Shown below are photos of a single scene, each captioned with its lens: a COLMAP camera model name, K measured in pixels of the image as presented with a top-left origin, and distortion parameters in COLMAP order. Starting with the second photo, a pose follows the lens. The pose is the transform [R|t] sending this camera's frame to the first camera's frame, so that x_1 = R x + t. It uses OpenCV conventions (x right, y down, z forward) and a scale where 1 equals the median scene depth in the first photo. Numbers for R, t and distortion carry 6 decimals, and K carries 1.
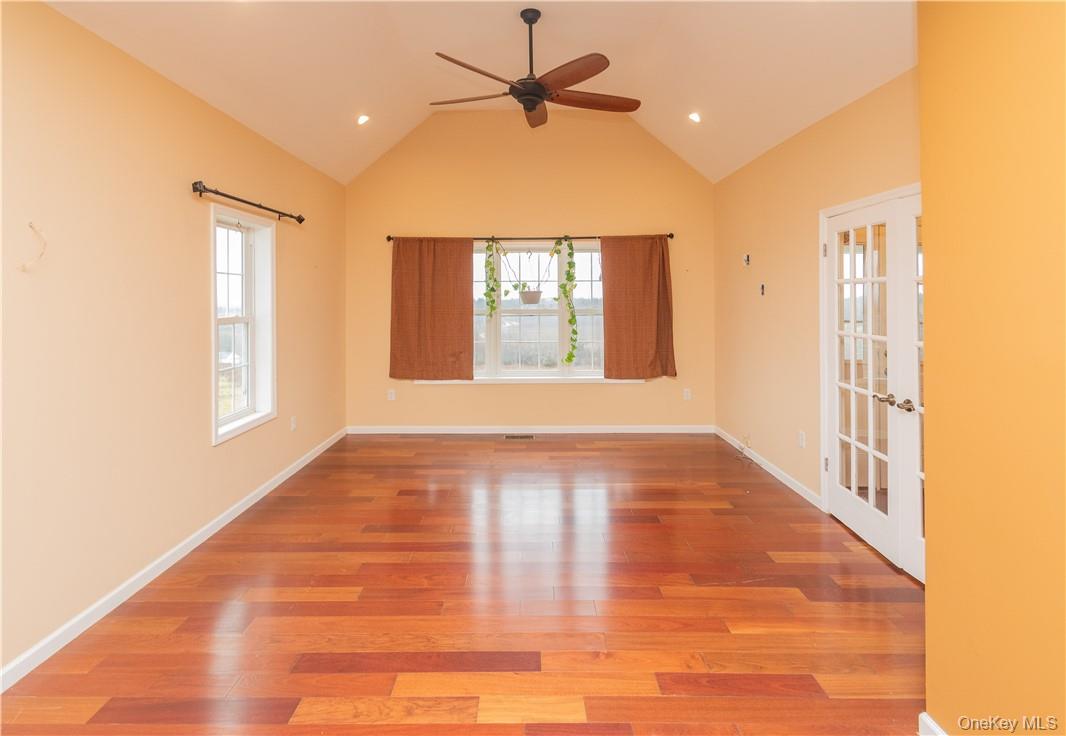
lens RADIAL K [[589.6, 0, 515.1], [0, 589.6, 289.2], [0, 0, 1]] dist [-0.003486, -0.000978]
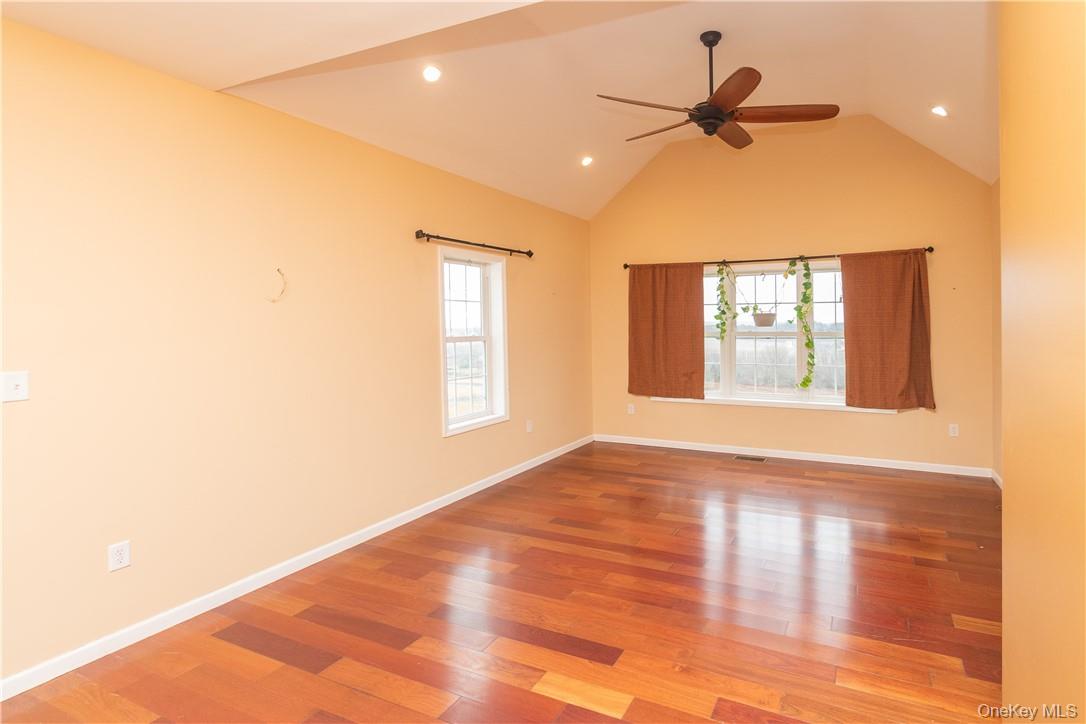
lens RADIAL K [[554.4, 0, 570.9], [0, 554.4, 324.2], [0, 0, 1]] dist [0.001986, 0.000565]
pose [[0.906438, 0.000285, -0.422340, 0.128859], [0.008026, 0.999808, 0.017901, 0.001906], [0.422264, -0.019616, 0.906261, 0.019495]]
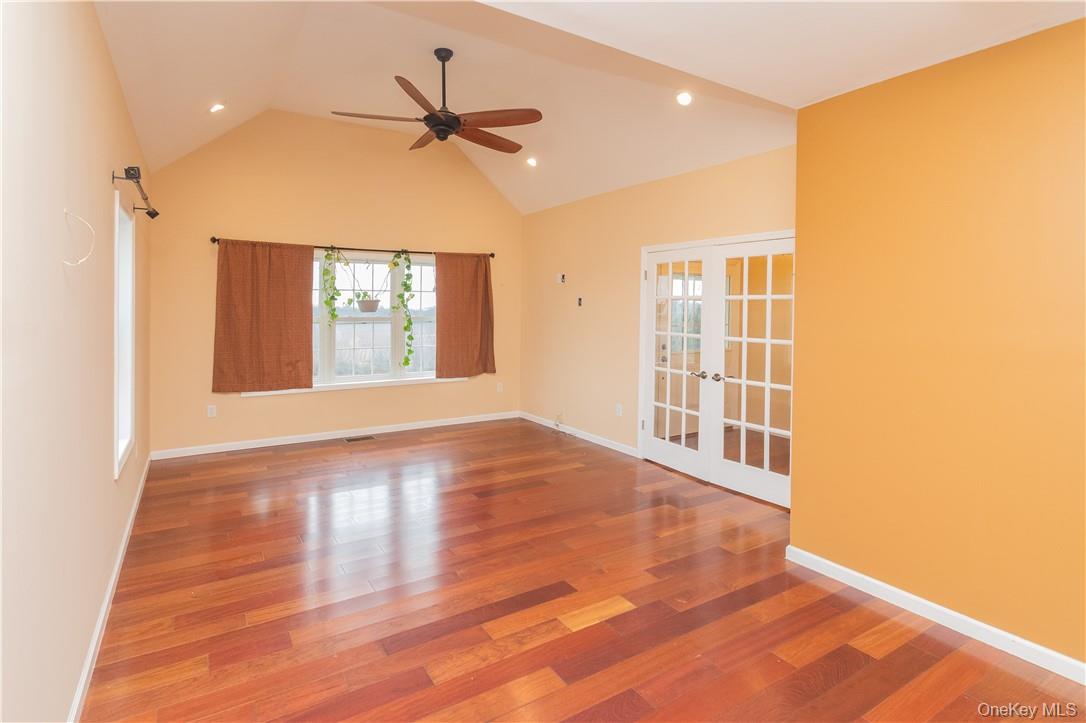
lens RADIAL K [[546.2, 0, 549.3], [0, 546.2, 310.1], [0, 0, 1]] dist [0.000546, -0.000262]
pose [[0.844868, 0.004586, 0.534956, -0.227886], [-0.016014, 0.999732, 0.016721, -0.000238], [-0.534736, -0.022694, 0.844715, 0.004046]]
